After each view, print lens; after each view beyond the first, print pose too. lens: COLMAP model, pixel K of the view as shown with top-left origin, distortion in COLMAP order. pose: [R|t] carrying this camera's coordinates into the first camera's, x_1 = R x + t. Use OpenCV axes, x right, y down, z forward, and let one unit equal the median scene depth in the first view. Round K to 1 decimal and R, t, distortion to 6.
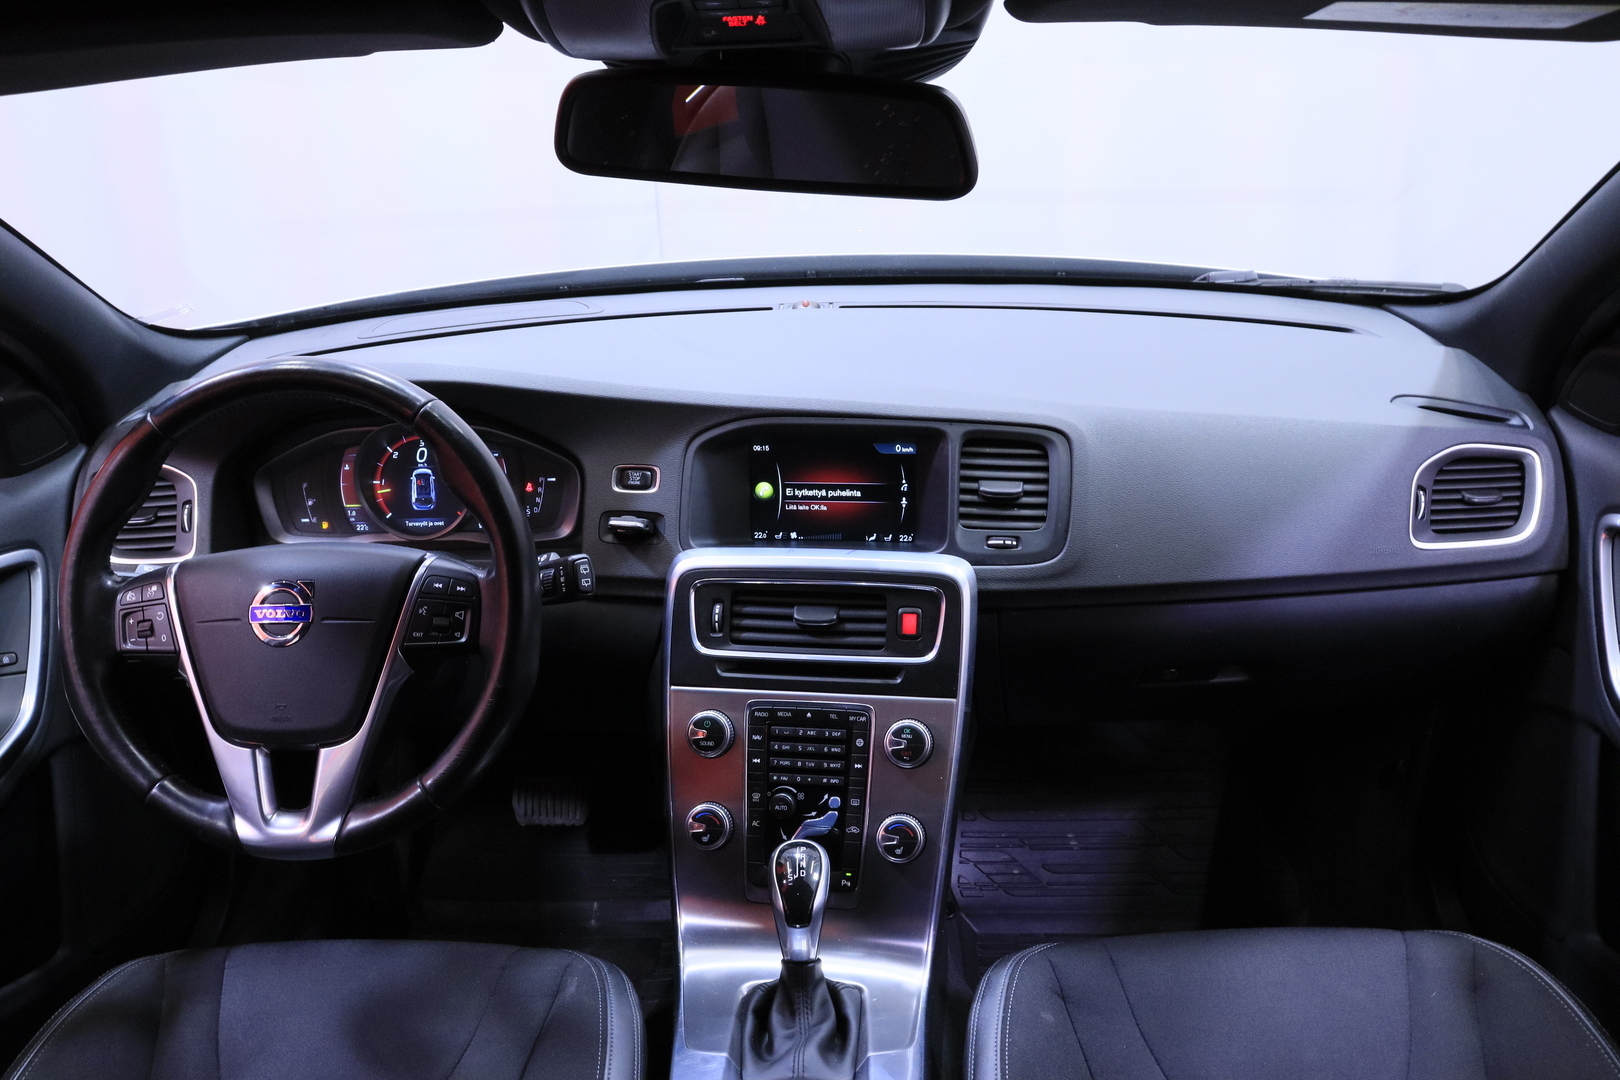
lens RADIAL K [[1349.5, 0, 805.3], [0, 1349.5, 523.7], [0, 0, 1]] dist [-0.132410, 0.019465]
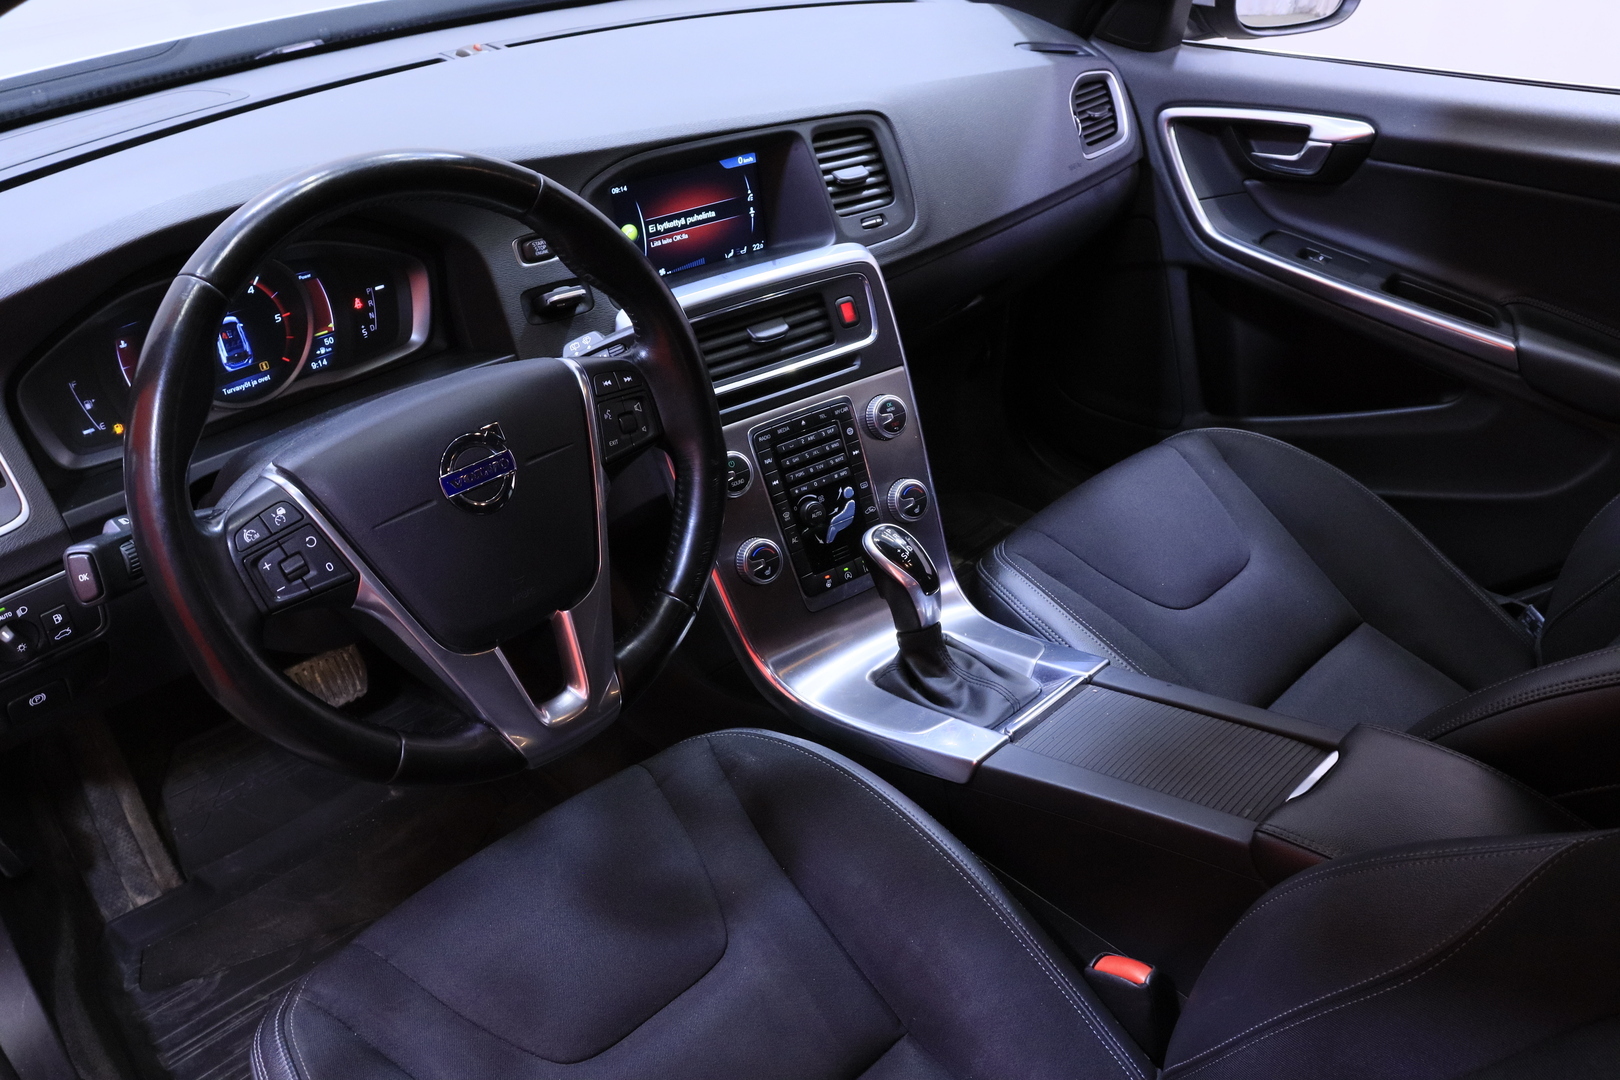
lens RADIAL K [[1349.5, 0, 801.4], [0, 1349.5, 540.5], [0, 0, 1]] dist [-0.132410, 0.019465]
pose [[0.689484, -0.362759, 0.626911, -0.656072], [0.236584, 0.930859, 0.278440, -0.060444], [-0.684572, -0.043663, 0.727636, 0.232883]]
